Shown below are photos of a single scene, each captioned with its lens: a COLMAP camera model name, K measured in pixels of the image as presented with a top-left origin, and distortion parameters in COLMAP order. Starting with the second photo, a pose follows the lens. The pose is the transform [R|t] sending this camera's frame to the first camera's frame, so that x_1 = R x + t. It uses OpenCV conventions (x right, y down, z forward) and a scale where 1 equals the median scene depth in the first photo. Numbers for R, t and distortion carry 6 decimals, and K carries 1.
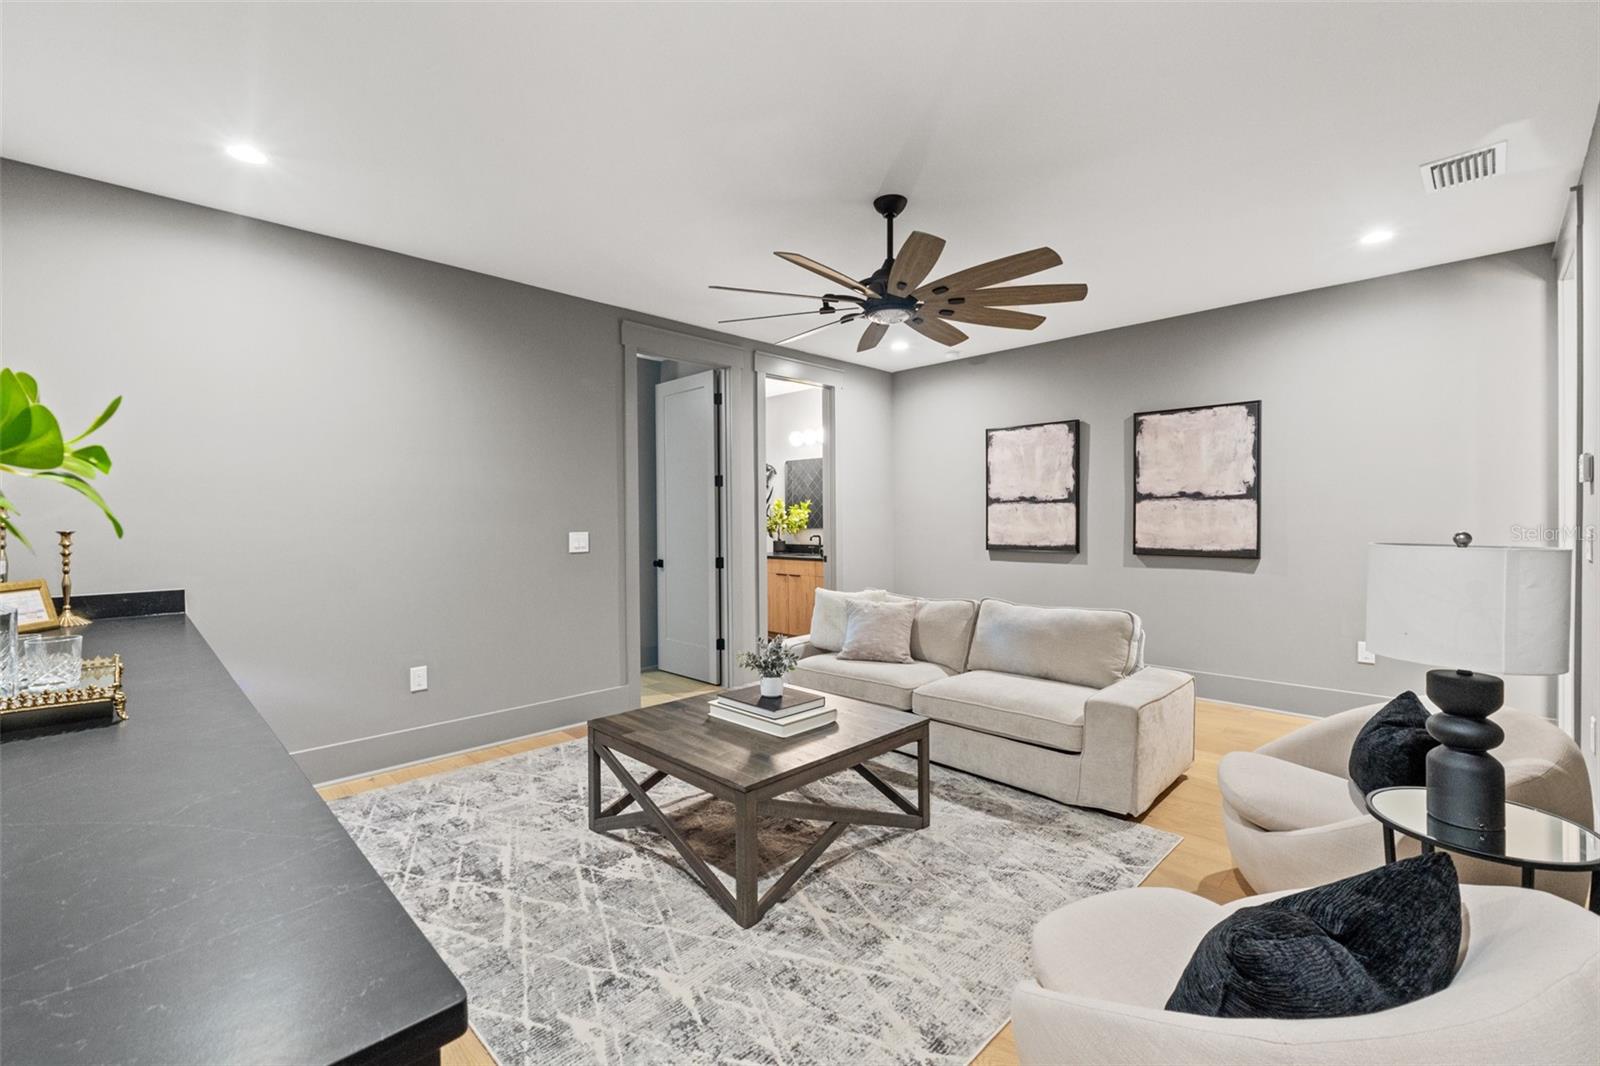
lens RADIAL K [[676.8, 0, 804.0], [0, 676.8, 532.0], [0, 0, 1]] dist [-0.006540, -0.000339]
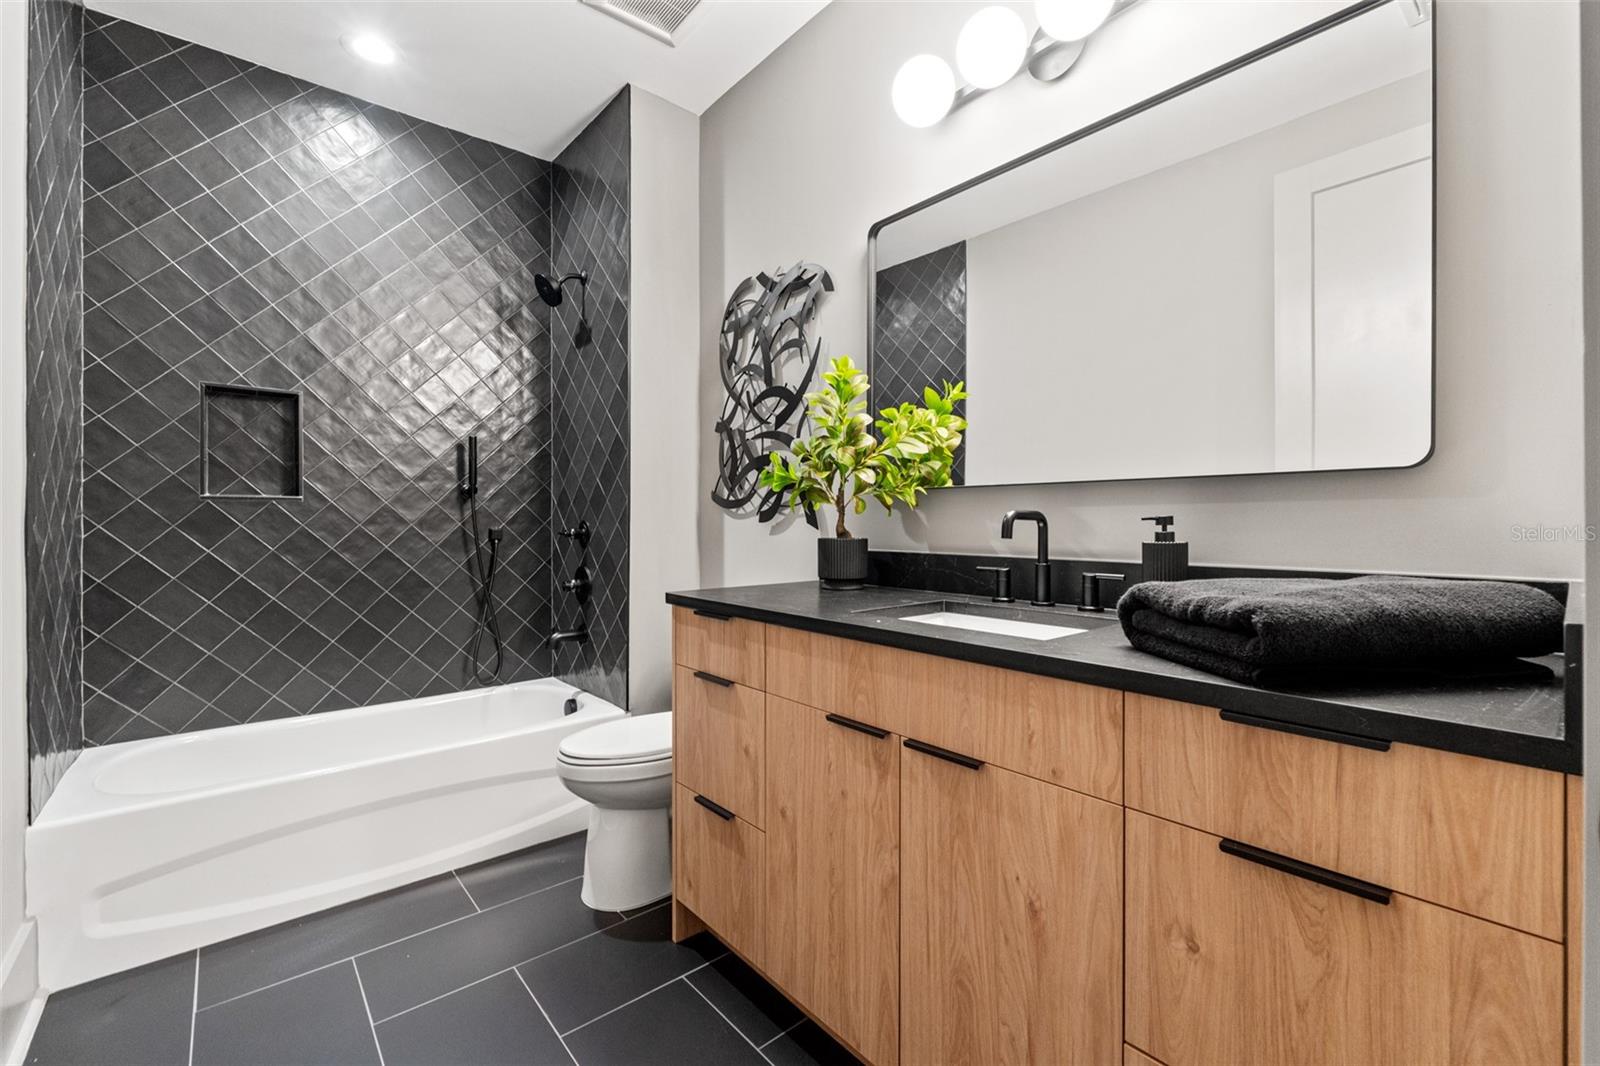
lens RADIAL K [[676.8, 0, 806.4], [0, 676.8, 521.9], [0, 0, 1]] dist [-0.006540, -0.000339]
pose [[0.996641, 0.005743, -0.081688, -0.029869], [-0.006725, 0.999908, -0.011745, 0.009952], [0.081613, 0.012255, 0.996589, 0.756823]]
